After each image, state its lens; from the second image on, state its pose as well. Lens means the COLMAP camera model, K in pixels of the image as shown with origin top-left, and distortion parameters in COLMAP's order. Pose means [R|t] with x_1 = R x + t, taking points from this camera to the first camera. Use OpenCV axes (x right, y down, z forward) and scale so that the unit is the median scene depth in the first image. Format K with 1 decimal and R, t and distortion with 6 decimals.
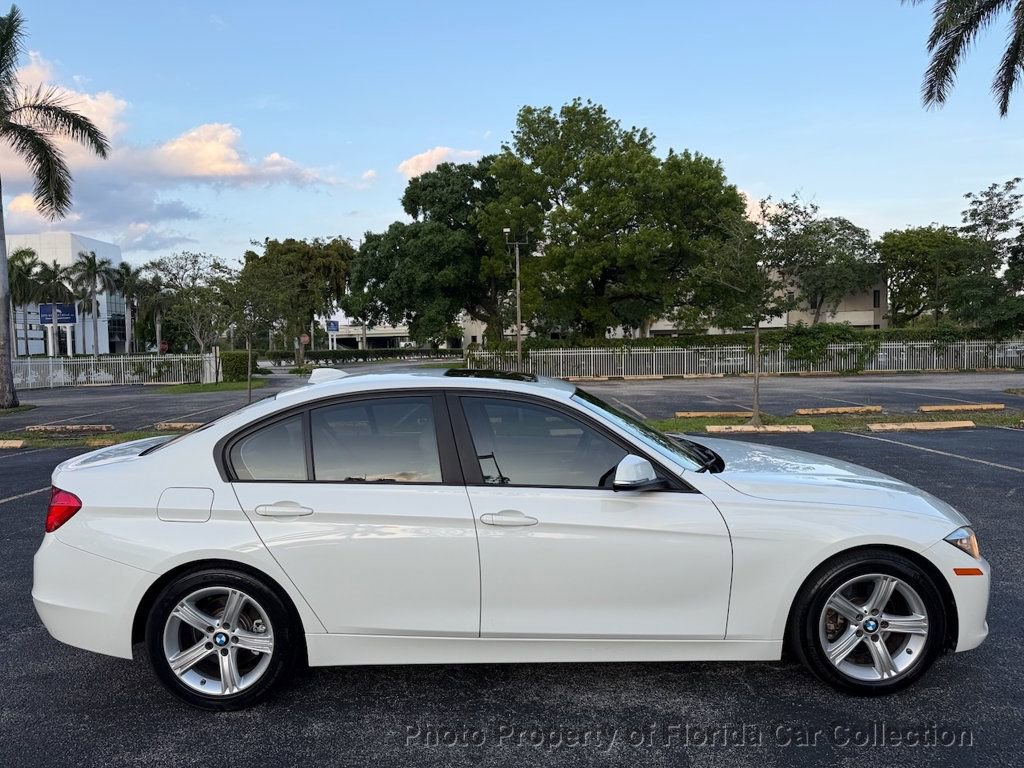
lens RADIAL K [[725.2, 0, 514.6], [0, 725.2, 380.3], [0, 0, 1]] dist [0.023407, -0.029111]
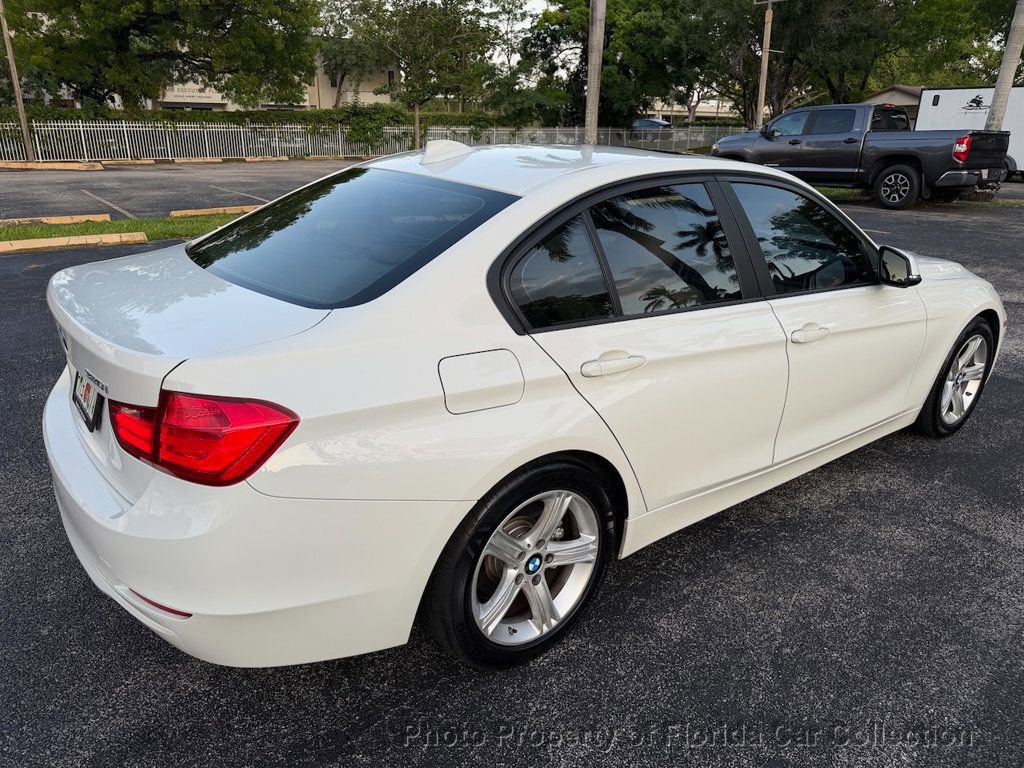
lens RADIAL K [[725.2, 0, 506.7], [0, 725.2, 388.7], [0, 0, 1]] dist [0.023407, -0.029111]
pose [[0.794259, -0.177719, 0.581007, -0.077780], [-0.001548, 0.955670, 0.294437, 0.000293], [-0.607578, -0.234758, 0.758774, 0.053908]]
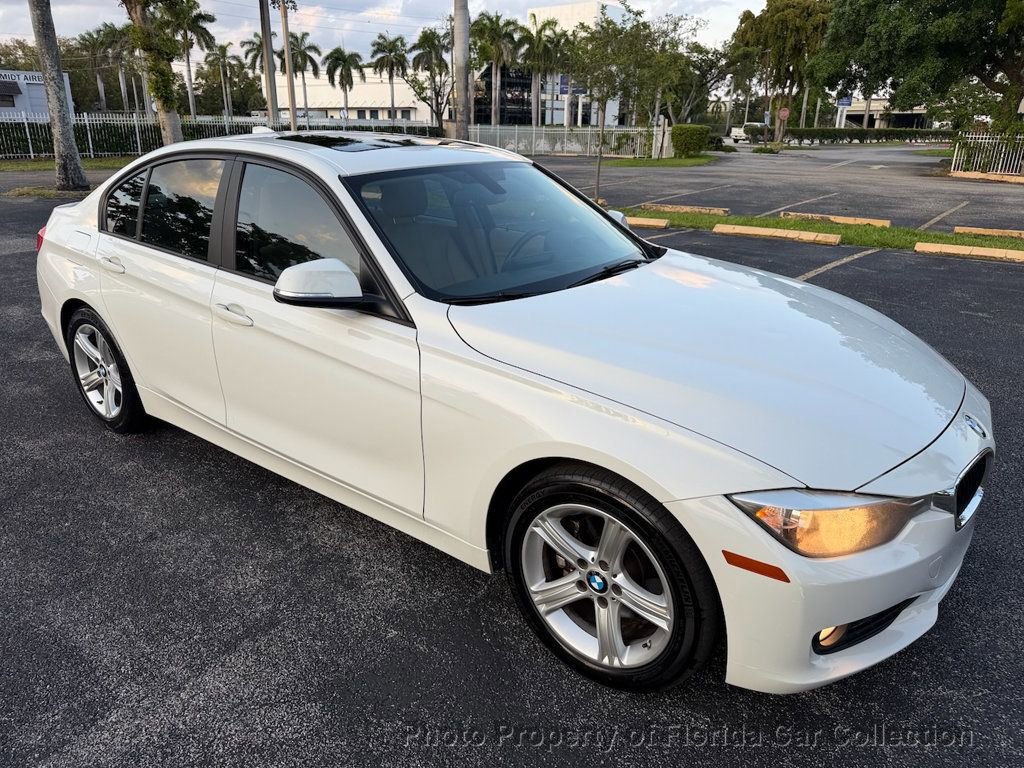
lens RADIAL K [[725.2, 0, 510.9], [0, 725.2, 390.8], [0, 0, 1]] dist [0.023407, -0.029111]
pose [[0.786452, 0.237748, -0.570061, 0.073936], [-0.054984, 0.946233, 0.318778, -0.001183], [0.615199, -0.219359, 0.757239, 0.051613]]
